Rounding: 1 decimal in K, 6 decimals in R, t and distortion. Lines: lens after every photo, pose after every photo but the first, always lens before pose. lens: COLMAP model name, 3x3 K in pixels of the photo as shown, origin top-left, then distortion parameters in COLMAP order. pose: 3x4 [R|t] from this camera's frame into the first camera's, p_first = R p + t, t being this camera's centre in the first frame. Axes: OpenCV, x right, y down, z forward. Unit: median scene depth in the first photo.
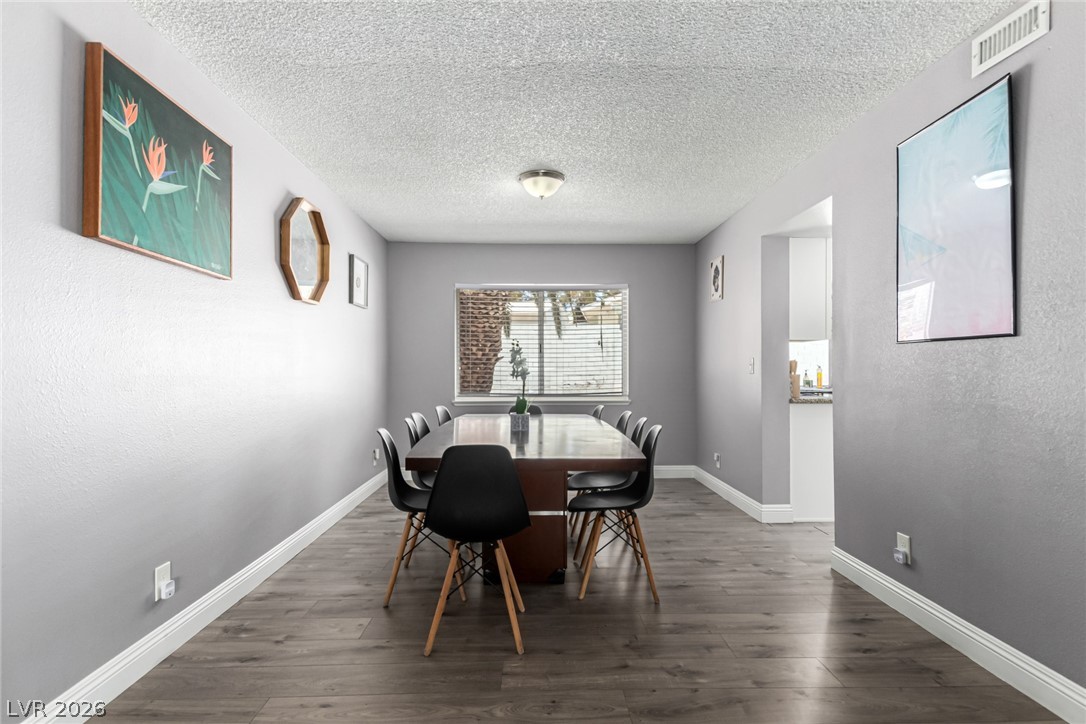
lens RADIAL K [[519.9, 0, 542.2], [0, 519.9, 365.0], [0, 0, 1]] dist [0.005611, 0.000292]
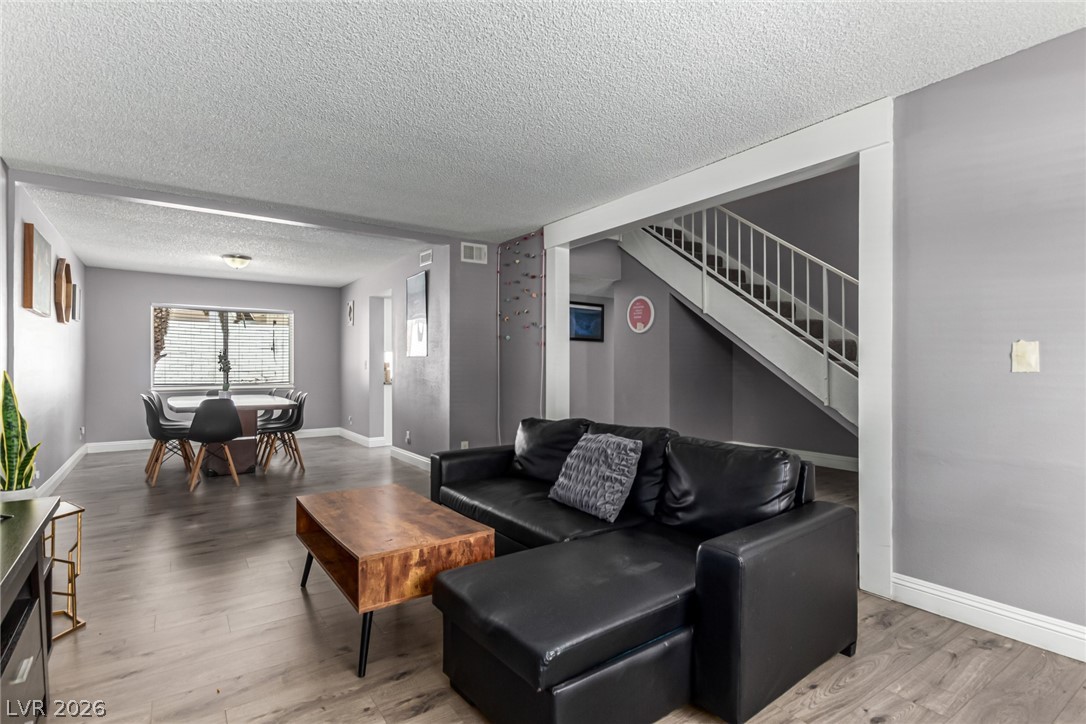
lens RADIAL K [[519.9, 0, 544.7], [0, 519.9, 362.6], [0, 0, 1]] dist [0.005611, 0.000292]
pose [[0.824178, 0.002685, 0.566325, -0.158119], [-0.003860, 0.999992, 0.000876, -0.013474], [-0.566318, -0.002908, 0.824182, -1.167572]]
